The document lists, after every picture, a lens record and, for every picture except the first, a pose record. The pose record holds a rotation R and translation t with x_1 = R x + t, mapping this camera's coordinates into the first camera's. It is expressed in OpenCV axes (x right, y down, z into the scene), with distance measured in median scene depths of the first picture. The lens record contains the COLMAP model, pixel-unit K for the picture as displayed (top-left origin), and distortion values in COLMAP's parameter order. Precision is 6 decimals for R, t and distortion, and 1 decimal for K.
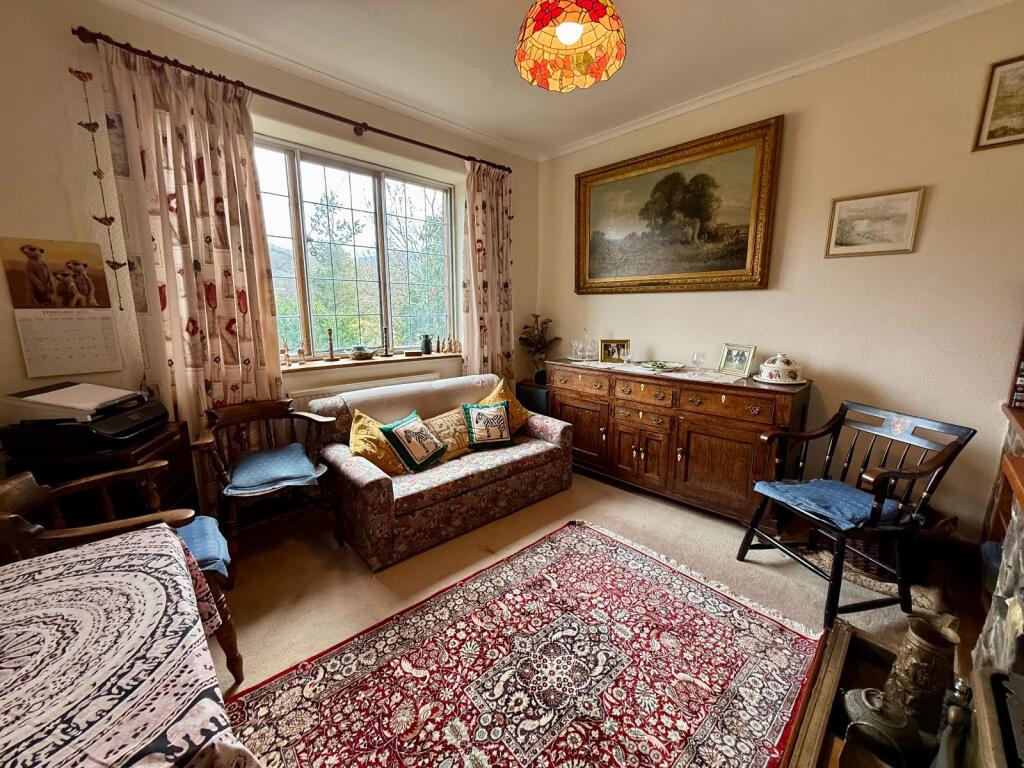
lens RADIAL K [[406.2, 0, 513.8], [0, 406.2, 381.8], [0, 0, 1]] dist [-0.002053, 0.000428]
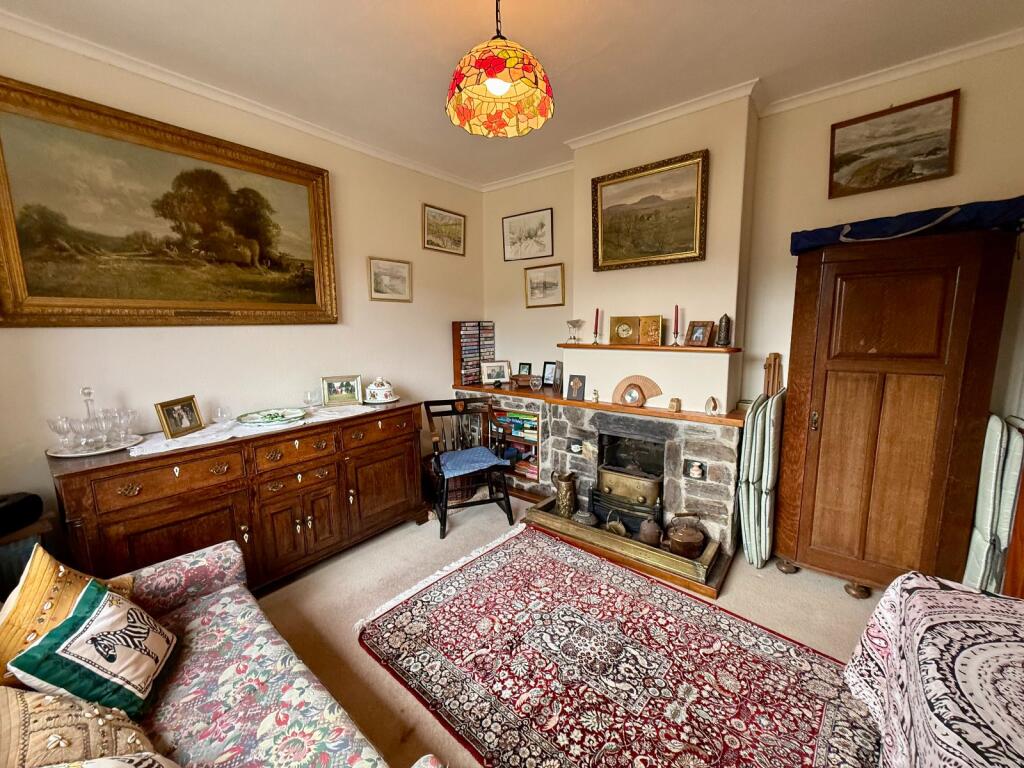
lens RADIAL K [[406.2, 0, 513.5], [0, 406.2, 381.3], [0, 0, 1]] dist [-0.002053, 0.000428]
pose [[-0.128100, -0.138160, 0.982091, -0.844605], [0.191041, 0.968266, 0.161133, -0.255371], [-0.973188, 0.208260, -0.097640, 1.058196]]
